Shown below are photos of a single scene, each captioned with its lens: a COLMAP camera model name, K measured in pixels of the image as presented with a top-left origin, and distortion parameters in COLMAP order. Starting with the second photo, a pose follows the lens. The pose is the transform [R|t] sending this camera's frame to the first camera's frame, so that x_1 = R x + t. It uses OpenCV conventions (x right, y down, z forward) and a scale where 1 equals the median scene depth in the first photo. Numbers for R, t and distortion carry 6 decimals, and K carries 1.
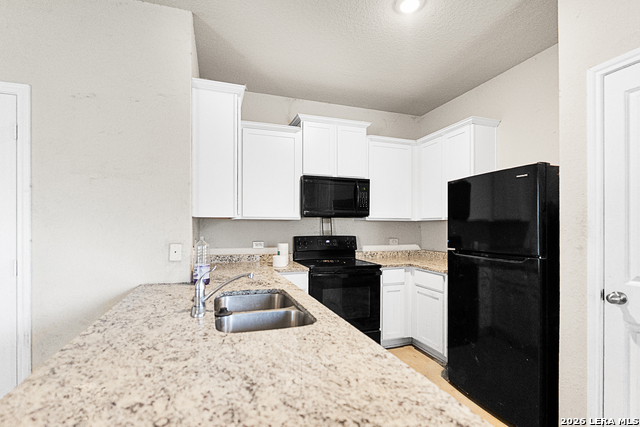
lens RADIAL K [[302.9, 0, 318.6], [0, 302.9, 225.1], [0, 0, 1]] dist [-0.001786, -0.000117]
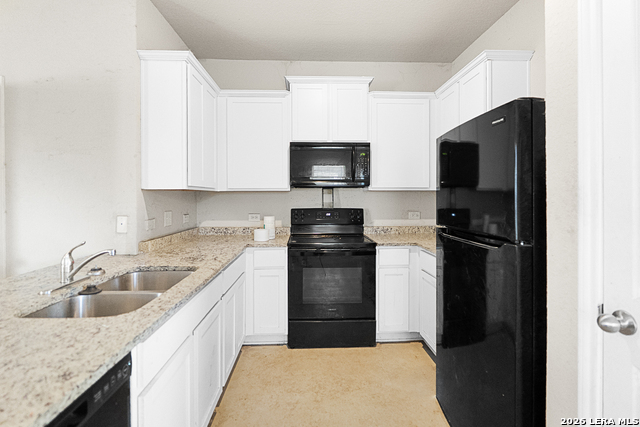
lens RADIAL K [[301.8, 0, 318.3], [0, 301.8, 198.8], [0, 0, 1]] dist [-0.003614, -0.000584]
pose [[0.957044, -0.005430, -0.289892, 0.295141], [0.007361, 0.999957, 0.005572, 0.002349], [0.289849, -0.007467, 0.957043, 0.145759]]
